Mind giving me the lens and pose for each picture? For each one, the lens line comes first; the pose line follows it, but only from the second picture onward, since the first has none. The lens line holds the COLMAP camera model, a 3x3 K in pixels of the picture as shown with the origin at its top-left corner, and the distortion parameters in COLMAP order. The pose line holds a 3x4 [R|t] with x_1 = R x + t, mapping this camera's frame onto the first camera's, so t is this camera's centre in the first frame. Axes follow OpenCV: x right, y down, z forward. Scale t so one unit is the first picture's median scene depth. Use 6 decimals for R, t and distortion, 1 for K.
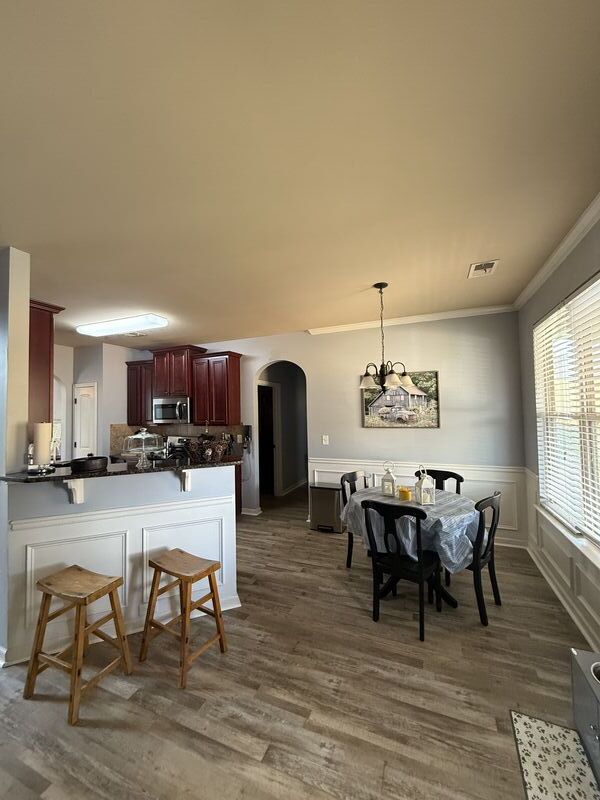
lens RADIAL K [[318.6, 0, 298.8], [0, 318.6, 399.2], [0, 0, 1]] dist [-0.001992, 0.000714]
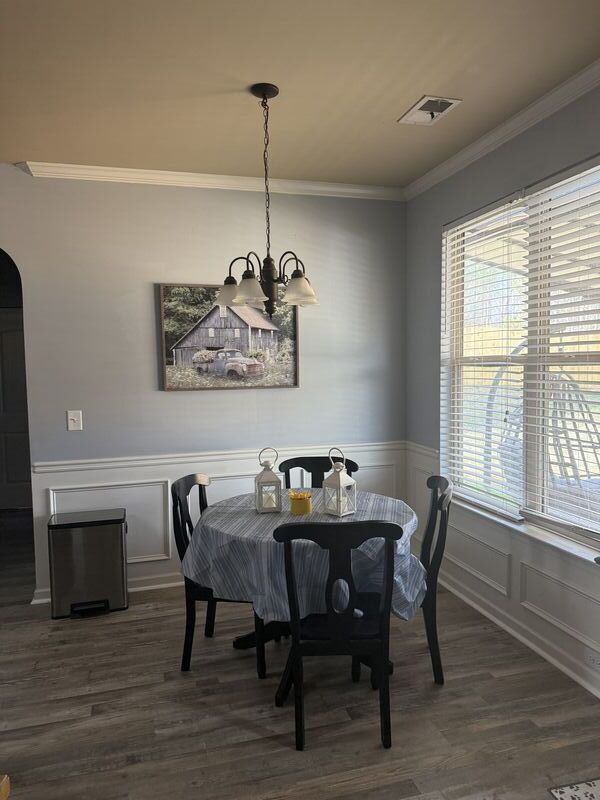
lens RADIAL K [[563.1, 0, 298.6], [0, 563.1, 401.8], [0, 0, 1]] dist [0.038350, -0.037158]
pose [[0.781333, -0.036342, 0.623055, -0.218125], [-0.019037, 0.996451, 0.081995, 0.036389], [-0.623823, -0.075927, 0.777868, 0.218509]]
